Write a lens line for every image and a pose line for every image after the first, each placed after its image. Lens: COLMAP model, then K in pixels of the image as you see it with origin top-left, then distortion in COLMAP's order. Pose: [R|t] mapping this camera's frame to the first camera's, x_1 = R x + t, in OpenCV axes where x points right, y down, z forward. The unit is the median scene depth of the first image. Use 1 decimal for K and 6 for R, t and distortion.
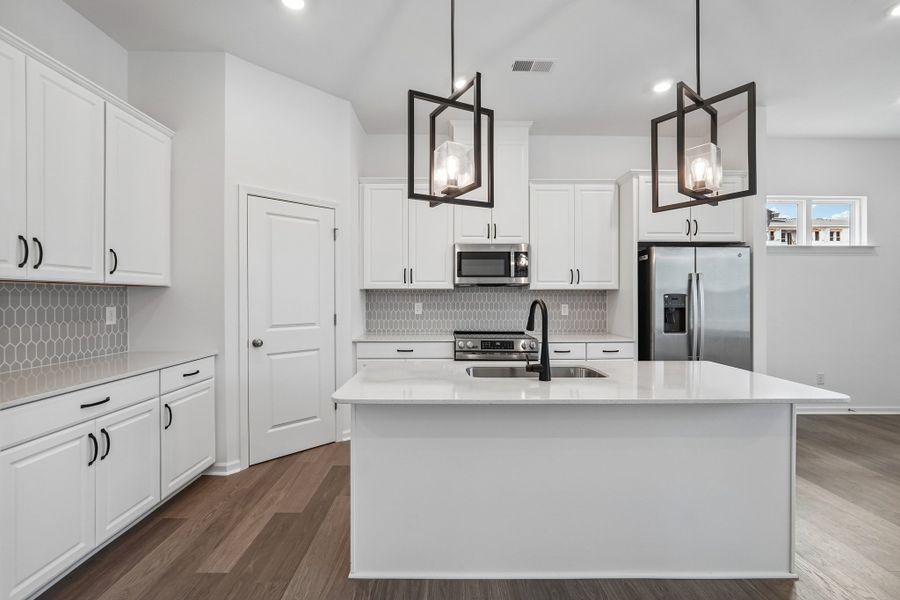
lens RADIAL K [[383.2, 0, 446.8], [0, 383.2, 300.1], [0, 0, 1]] dist [-0.011208, 0.003369]
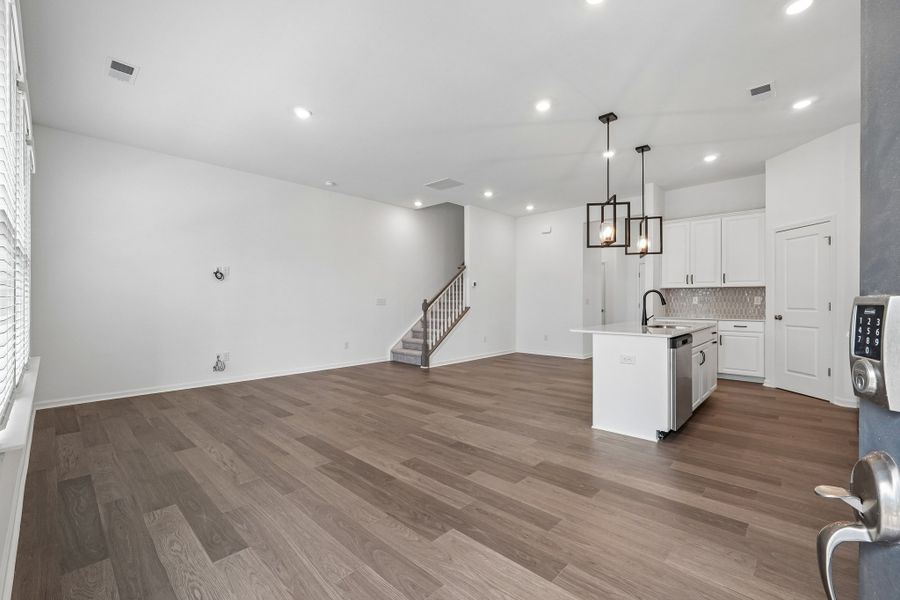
lens RADIAL K [[383.2, 0, 455.0], [0, 383.2, 298.8], [0, 0, 1]] dist [-0.011208, 0.003369]
pose [[-0.683715, -0.002636, -0.729744, 1.441228], [-0.003566, 0.999994, -0.000271, 0.028799], [0.729740, 0.002417, -0.683720, 0.917789]]
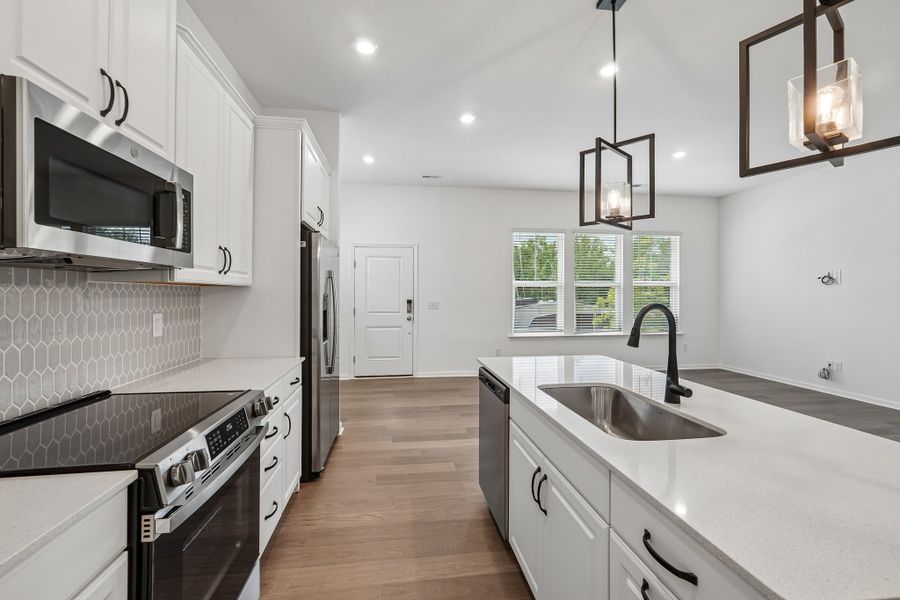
lens RADIAL K [[383.2, 0, 438.2], [0, 383.2, 299.2], [0, 0, 1]] dist [-0.011208, 0.003369]
pose [[-0.108789, -0.011734, 0.993996, -0.249650], [0.007568, 0.999892, 0.012632, -0.013287], [-0.994036, 0.008897, -0.108688, 0.835057]]
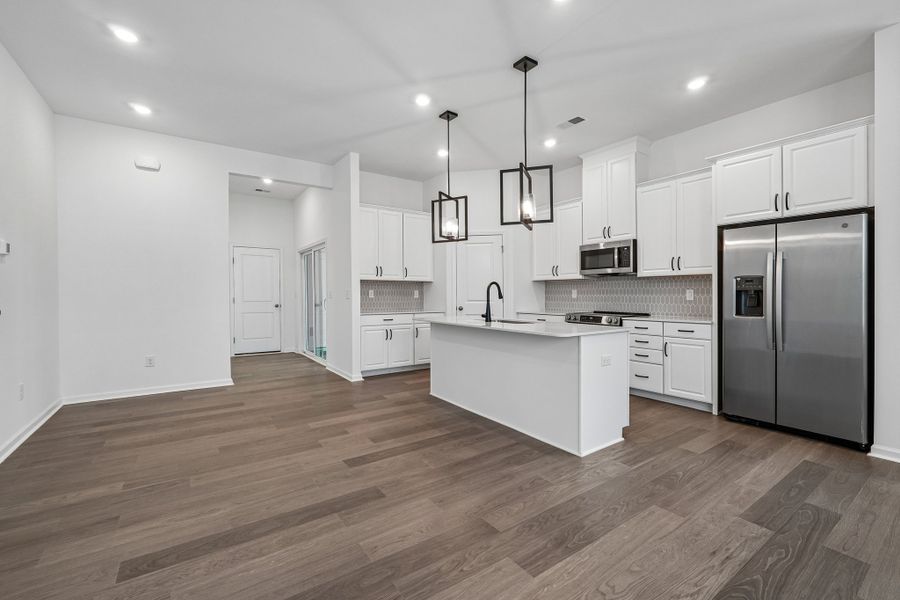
lens RADIAL K [[383.2, 0, 447.7], [0, 383.2, 292.9], [0, 0, 1]] dist [-0.011208, 0.003369]
pose [[0.564735, -0.003074, -0.825267, 0.952412], [-0.005872, 0.999953, -0.007743, 0.038070], [0.825252, 0.009219, 0.564690, -0.171343]]
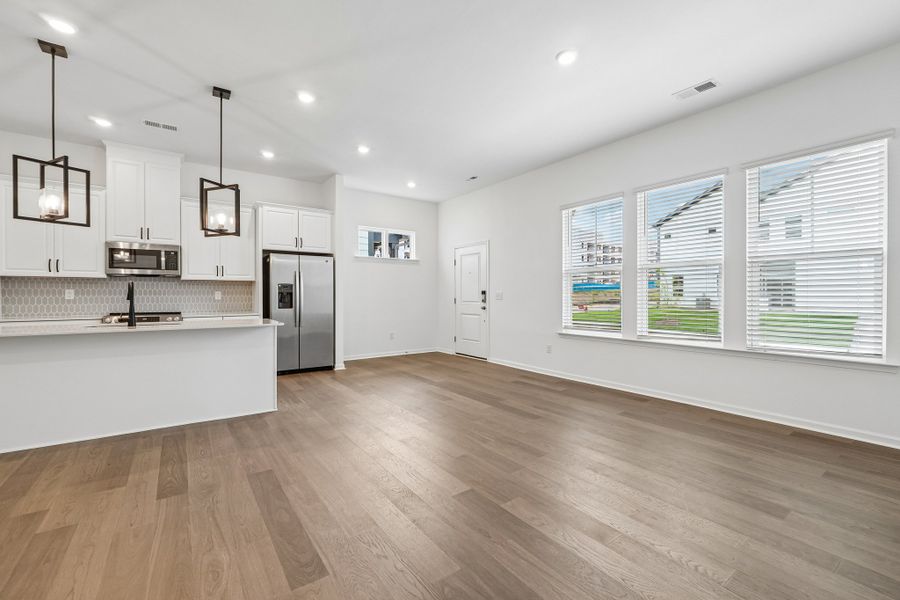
lens RADIAL K [[383.2, 0, 449.5], [0, 383.2, 297.7], [0, 0, 1]] dist [-0.011208, 0.003369]
pose [[0.817774, -0.004250, 0.575524, 0.237251], [0.004756, 0.999988, 0.000626, 0.042917], [-0.575520, 0.002225, 0.817785, -0.686441]]
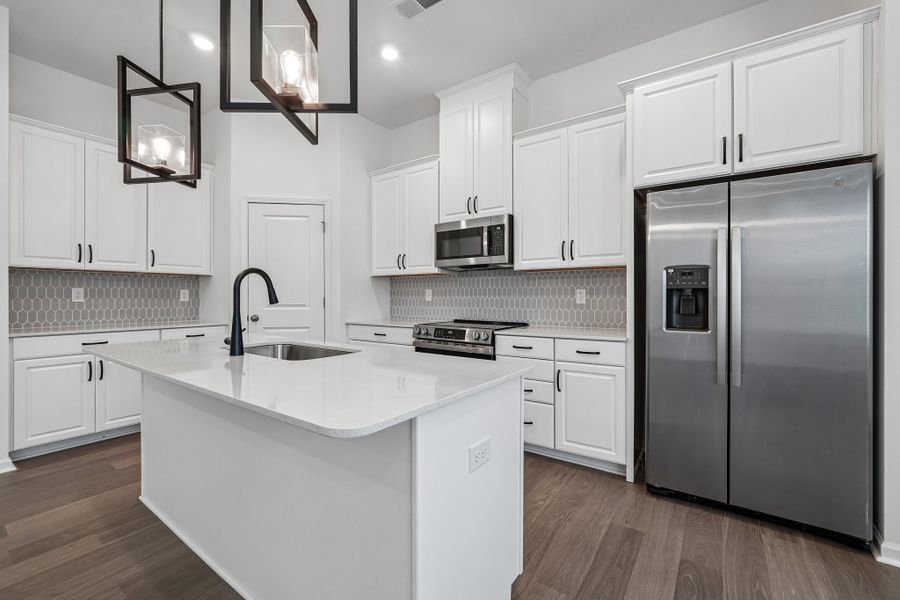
lens RADIAL K [[383.2, 0, 447.9], [0, 383.2, 296.9], [0, 0, 1]] dist [-0.011208, 0.003369]
pose [[0.811113, 0.000022, -0.584889, 0.637380], [-0.004558, 0.999970, -0.006284, 0.038067], [0.584871, 0.007763, 0.811089, 0.286774]]
